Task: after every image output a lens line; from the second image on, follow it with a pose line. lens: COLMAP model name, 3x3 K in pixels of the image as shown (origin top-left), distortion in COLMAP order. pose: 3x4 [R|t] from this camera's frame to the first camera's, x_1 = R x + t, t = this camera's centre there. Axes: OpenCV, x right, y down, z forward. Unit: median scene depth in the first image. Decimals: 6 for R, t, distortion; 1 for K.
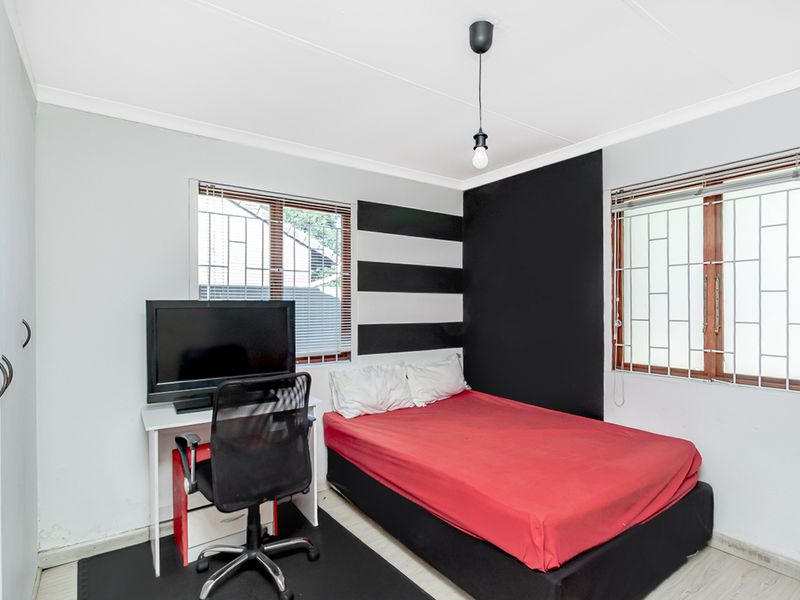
lens RADIAL K [[421.2, 0, 400.6], [0, 421.2, 306.0], [0, 0, 1]] dist [-0.000470, -0.000399]
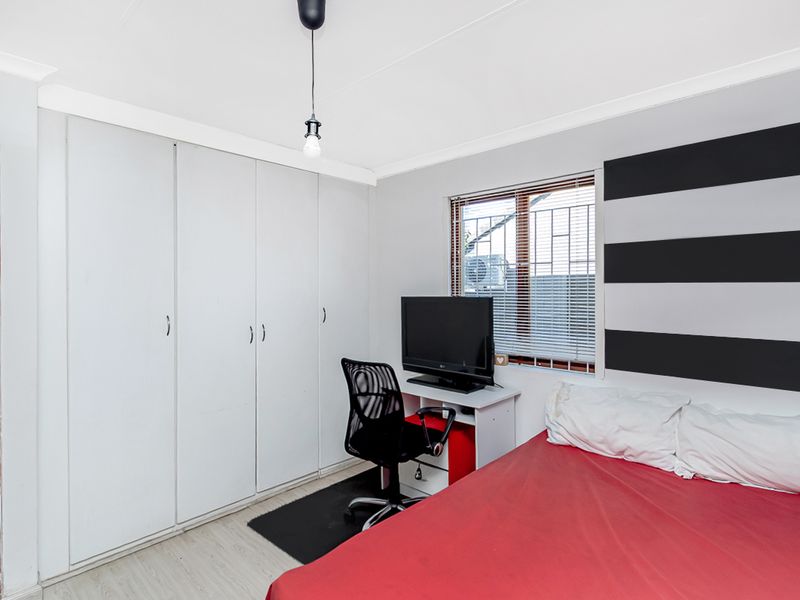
lens RADIAL K [[429.2, 0, 401.4], [0, 429.2, 288.6], [0, 0, 1]] dist [0.005105, -0.000053]
pose [[0.221370, -0.017872, -0.975026, 0.590171], [-0.005354, 0.999795, -0.019542, -0.008996], [0.975175, 0.009546, 0.221229, 0.512269]]
